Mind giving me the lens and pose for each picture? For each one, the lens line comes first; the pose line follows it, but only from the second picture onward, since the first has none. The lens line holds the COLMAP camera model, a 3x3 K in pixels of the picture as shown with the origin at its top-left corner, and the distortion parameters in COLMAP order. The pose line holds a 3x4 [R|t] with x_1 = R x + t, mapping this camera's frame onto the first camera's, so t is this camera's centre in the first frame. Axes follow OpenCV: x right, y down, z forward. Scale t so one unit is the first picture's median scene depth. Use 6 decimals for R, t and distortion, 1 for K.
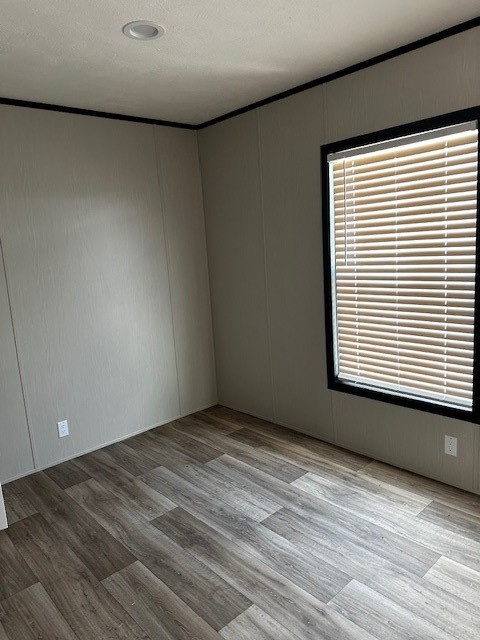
lens RADIAL K [[455.1, 0, 240.0], [0, 455.1, 320.0], [0, 0, 1]] dist [-0.003553, -0.007455]
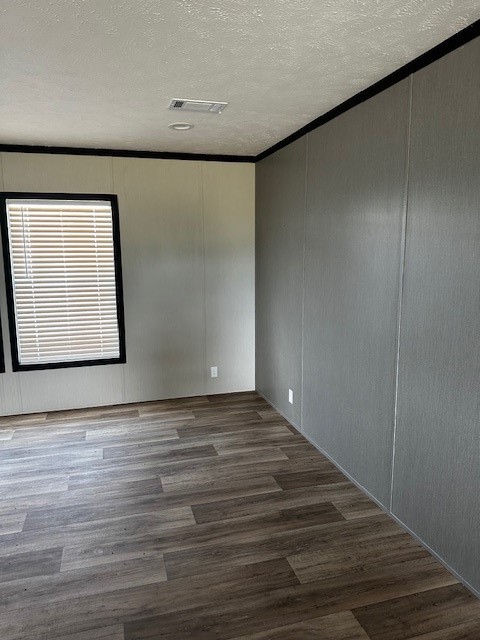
lens RADIAL K [[455.1, 0, 240.0], [0, 455.1, 320.0], [0, 0, 1]] dist [-0.003553, -0.007455]
pose [[-0.442442, 0.211149, -0.871586, 0.908674], [-0.124842, 0.947922, 0.293015, -0.357415], [0.888065, 0.238453, -0.393040, 1.498901]]
